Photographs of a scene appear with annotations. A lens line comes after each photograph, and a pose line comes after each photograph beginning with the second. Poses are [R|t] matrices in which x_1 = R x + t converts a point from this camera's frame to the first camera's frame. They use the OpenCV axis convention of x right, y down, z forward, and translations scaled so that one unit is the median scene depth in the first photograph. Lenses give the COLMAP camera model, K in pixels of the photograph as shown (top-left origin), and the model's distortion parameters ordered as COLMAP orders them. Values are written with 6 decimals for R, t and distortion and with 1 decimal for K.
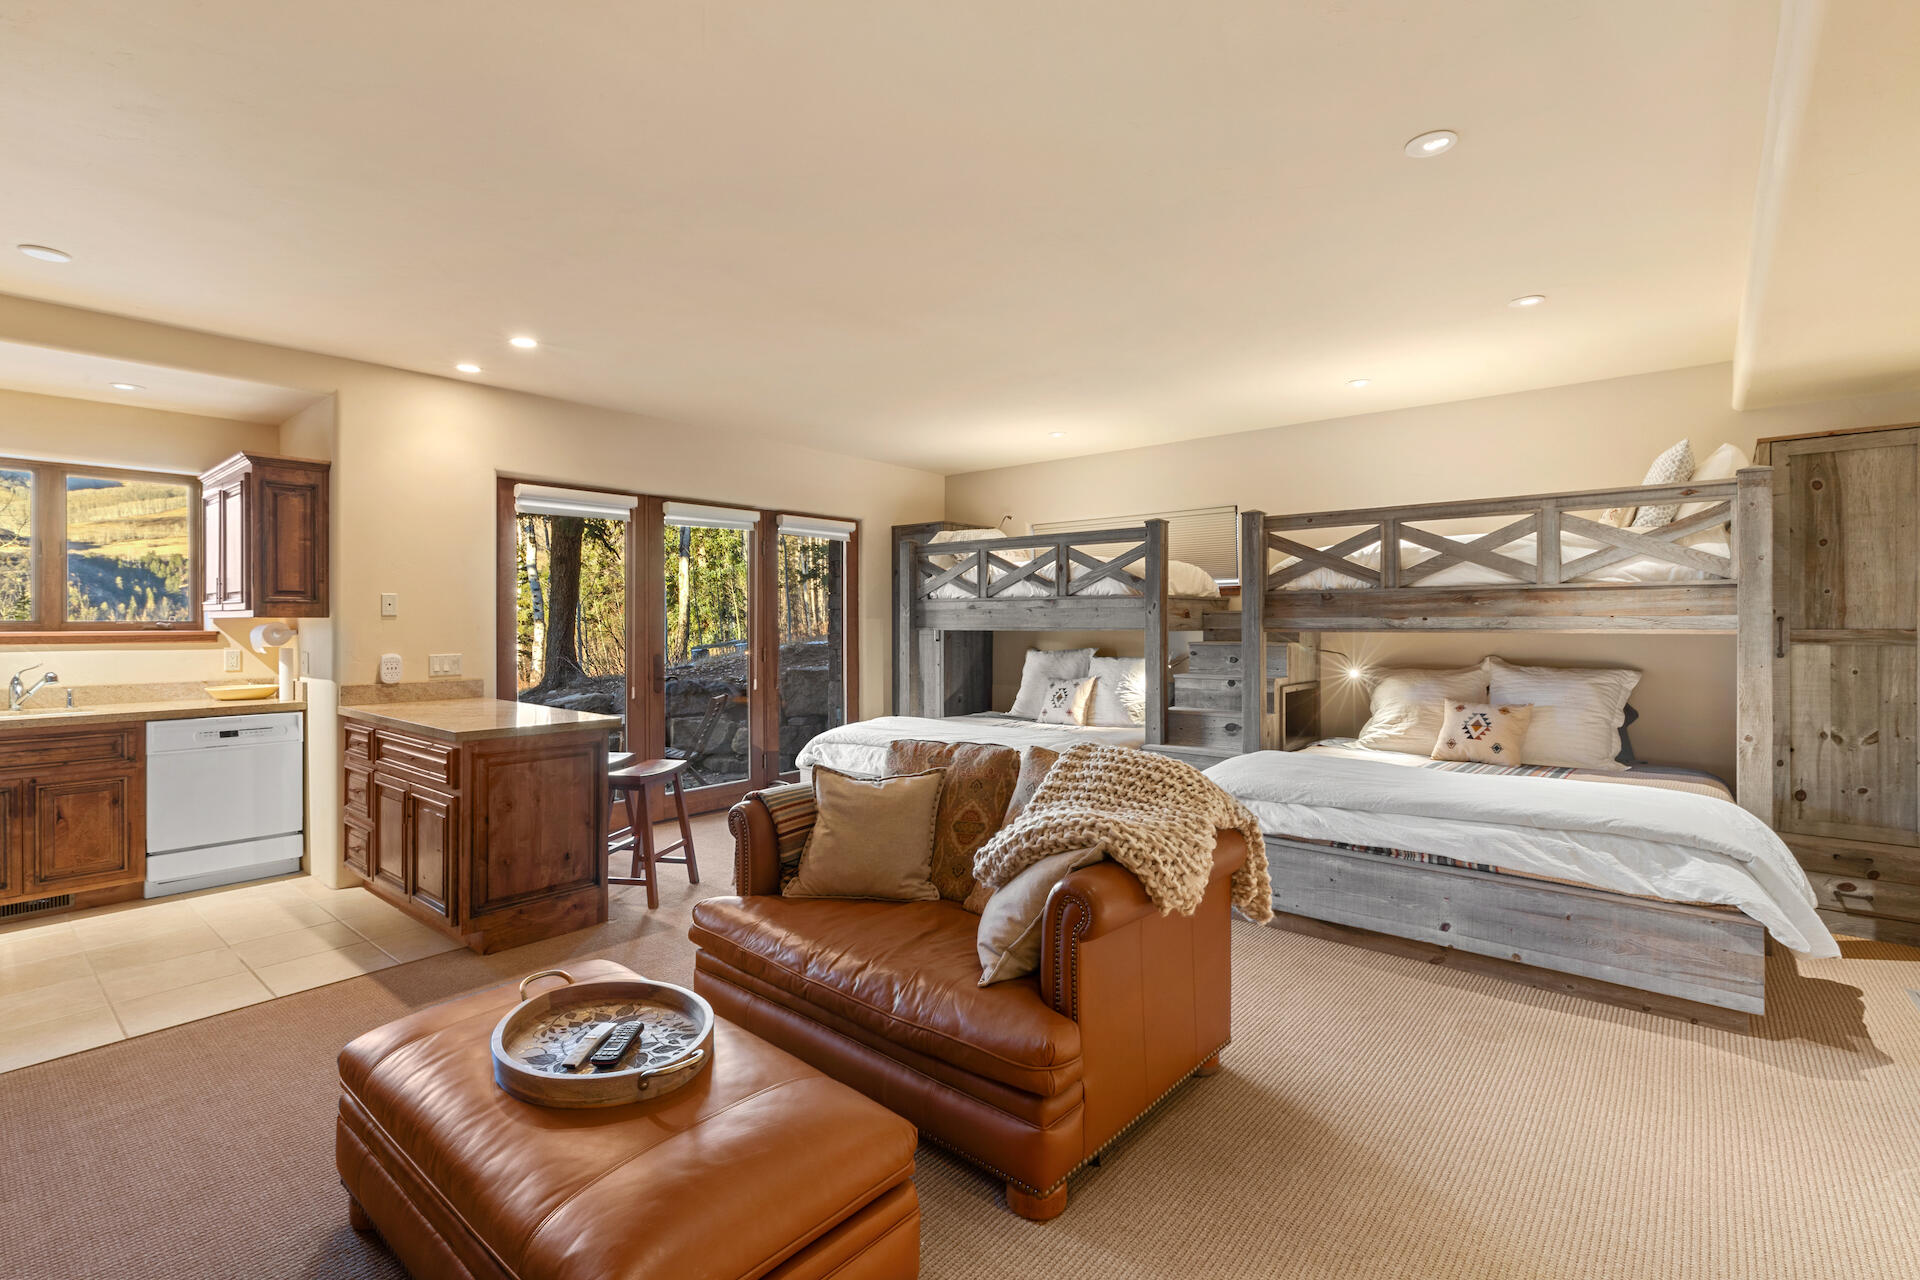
lens RADIAL K [[871.8, 0, 955.1], [0, 871.8, 615.0], [0, 0, 1]] dist [0.001454, 0.000153]
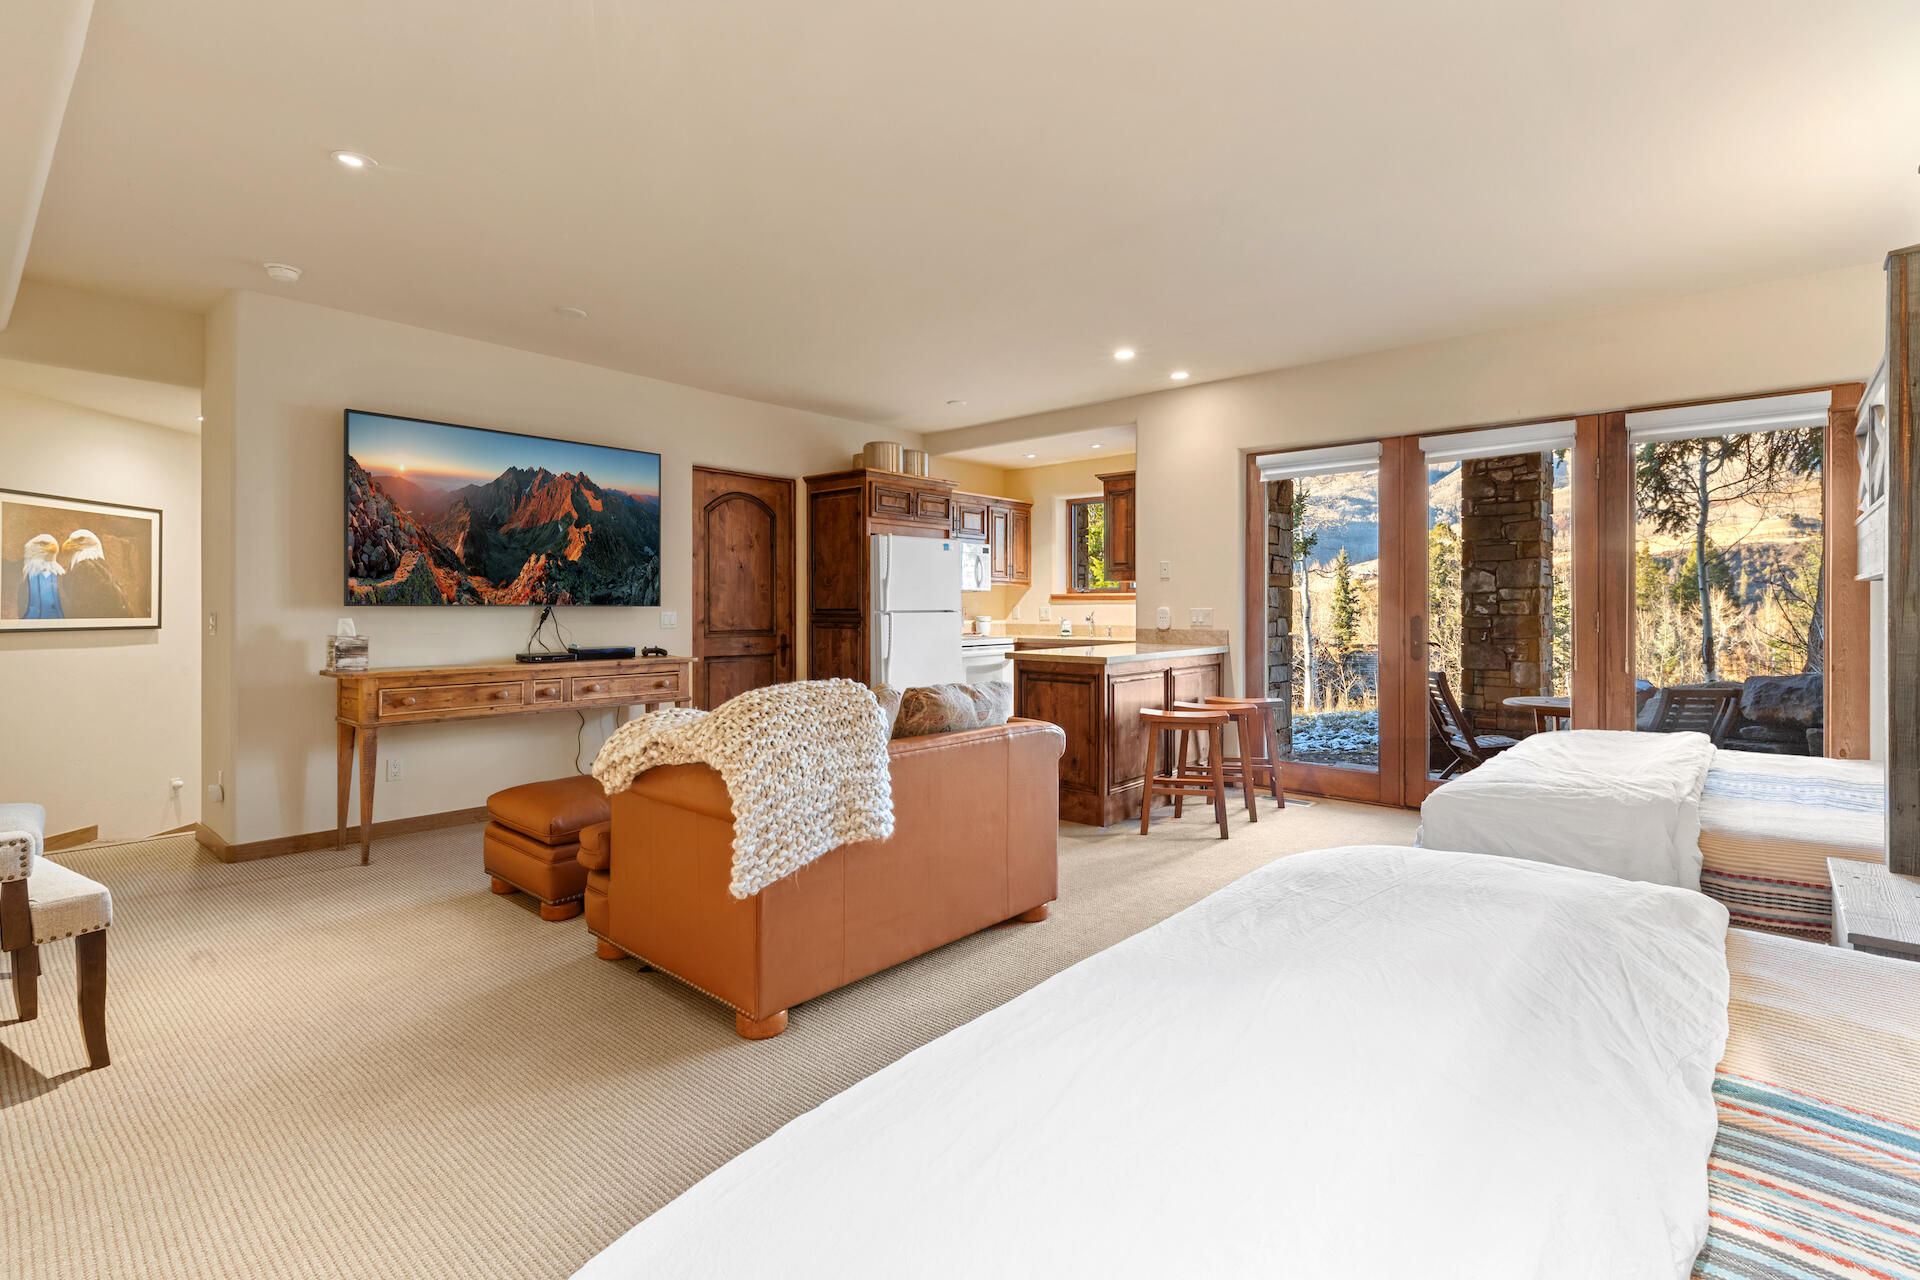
lens RADIAL K [[871.8, 0, 955.1], [0, 871.8, 615.0], [0, 0, 1]] dist [0.001454, 0.000153]
pose [[-0.020614, 0.010582, -0.999732, 0.711191], [0.007683, 0.999916, 0.010425, 0.042528], [0.999758, -0.007466, -0.020693, 0.738188]]
